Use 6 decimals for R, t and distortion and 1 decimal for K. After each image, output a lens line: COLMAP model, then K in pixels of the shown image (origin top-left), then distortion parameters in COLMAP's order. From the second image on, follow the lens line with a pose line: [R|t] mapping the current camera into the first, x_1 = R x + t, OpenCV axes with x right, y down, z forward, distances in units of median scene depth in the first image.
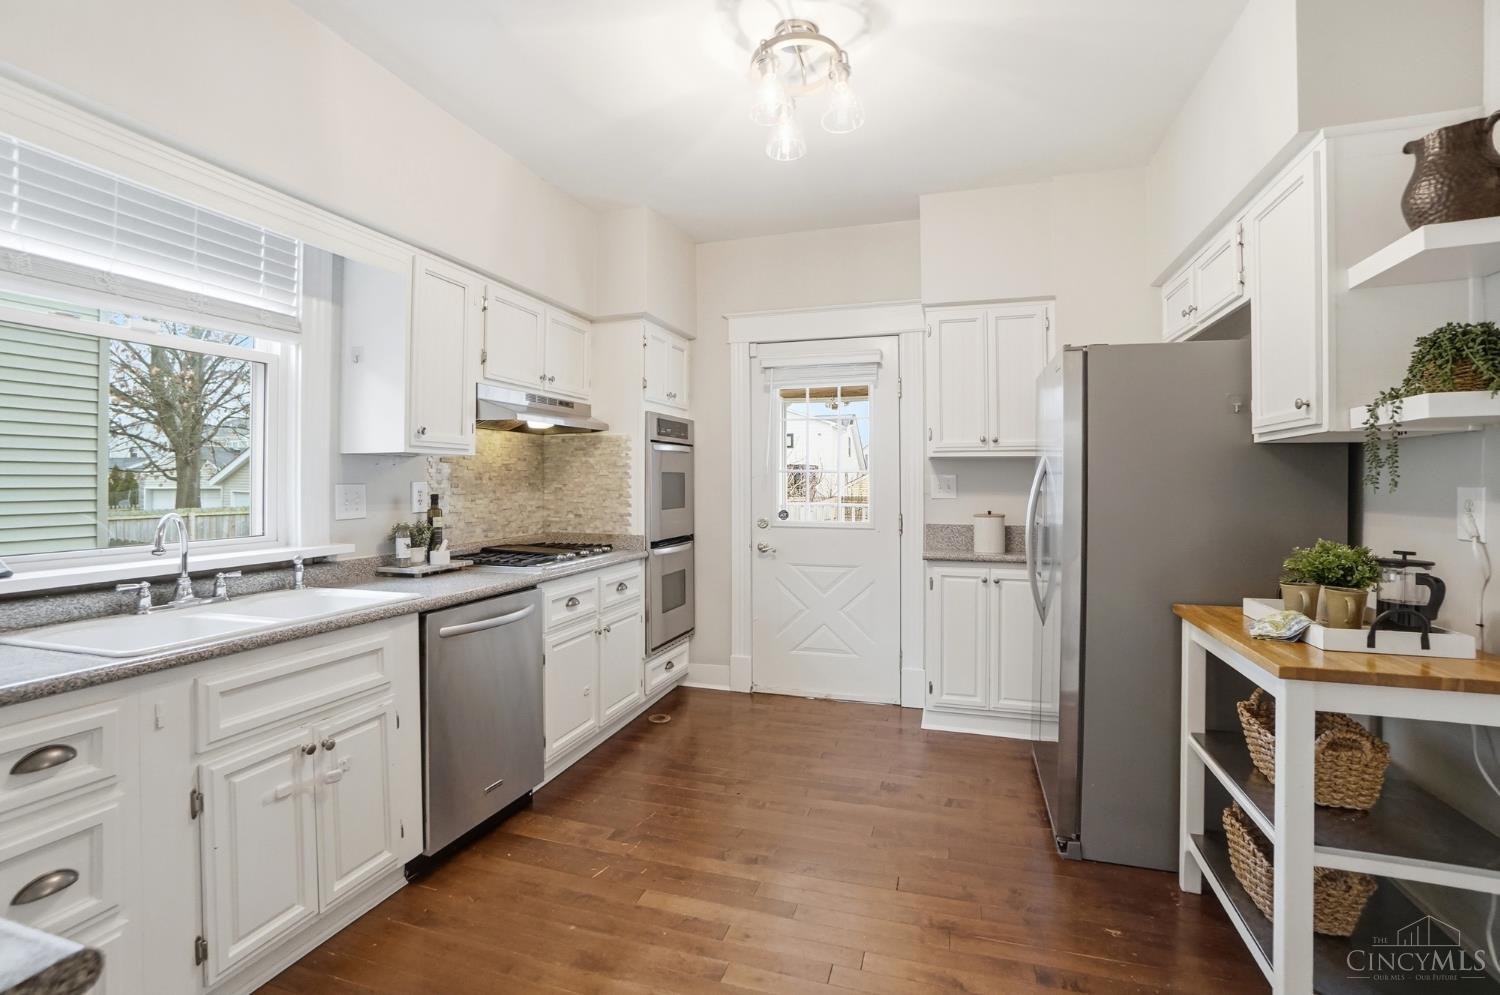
lens RADIAL K [[676.7, 0, 740.0], [0, 676.7, 478.7], [0, 0, 1]] dist [-0.067204, 0.022539]
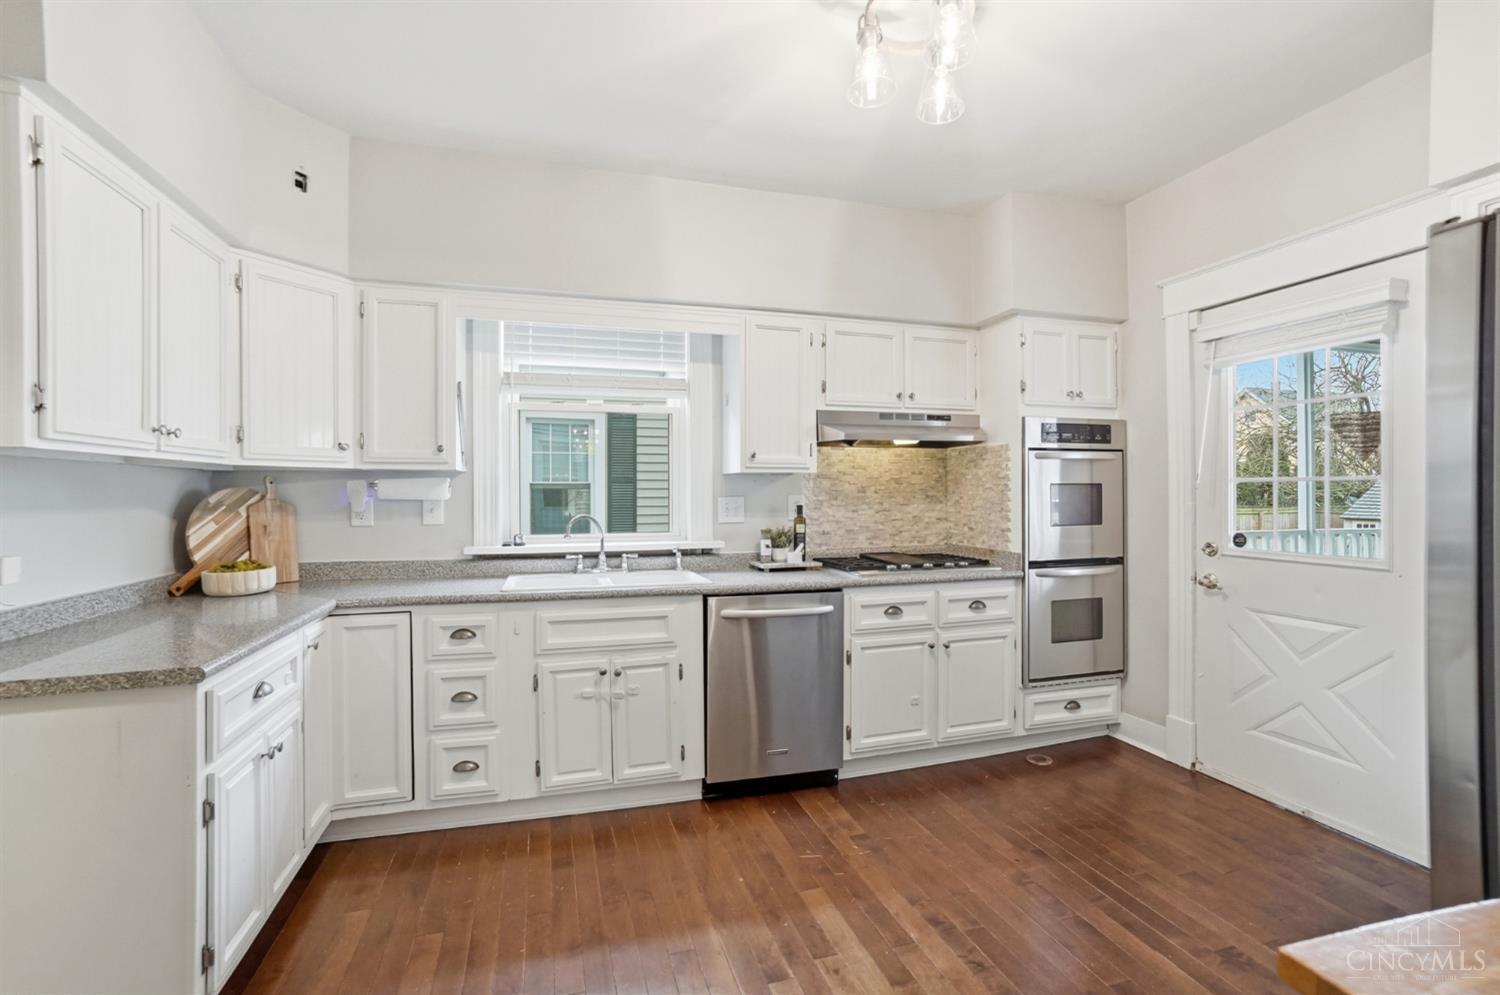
lens RADIAL K [[658.8, 0, 738.0], [0, 658.8, 493.0], [0, 0, 1]] dist [-0.053818, 0.020528]
pose [[0.568167, -0.000171, -0.822913, 0.400221], [0.005997, 0.999974, 0.003933, -0.003648], [0.822892, -0.007170, 0.568153, 0.203482]]
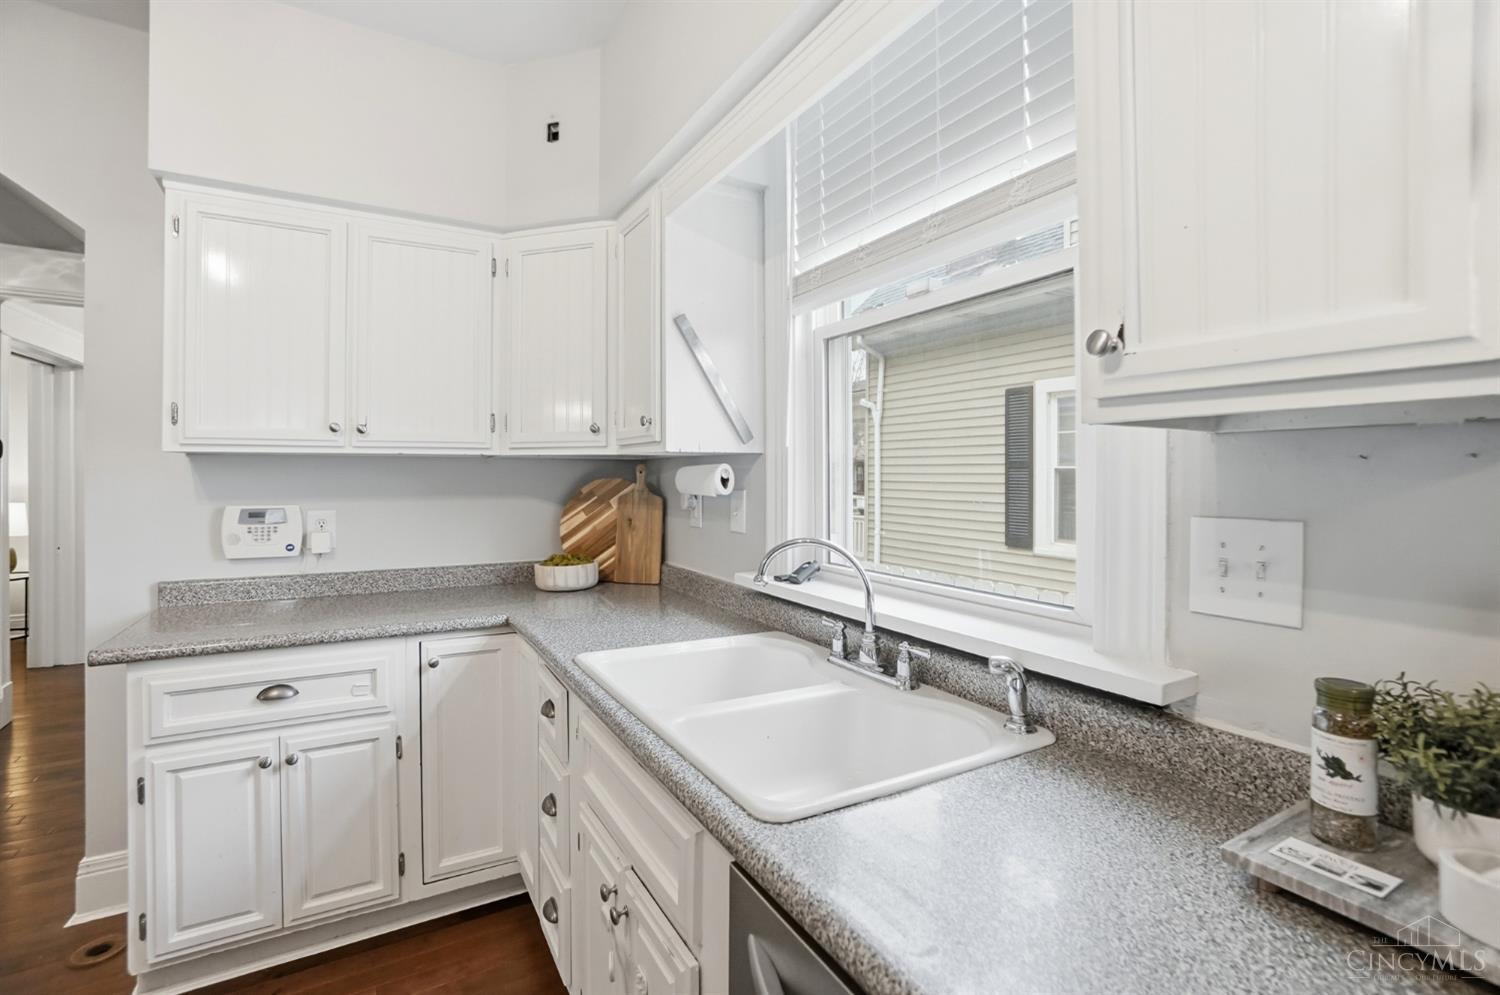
lens RADIAL K [[676.7, 0, 740.0], [0, 676.7, 478.7], [0, 0, 1]] dist [-0.067204, 0.022539]
pose [[-0.669567, 0.007878, -0.742710, -0.122962], [0.006430, 0.999968, 0.004810, -0.012363], [0.742724, -0.001555, -0.669596, 0.811235]]
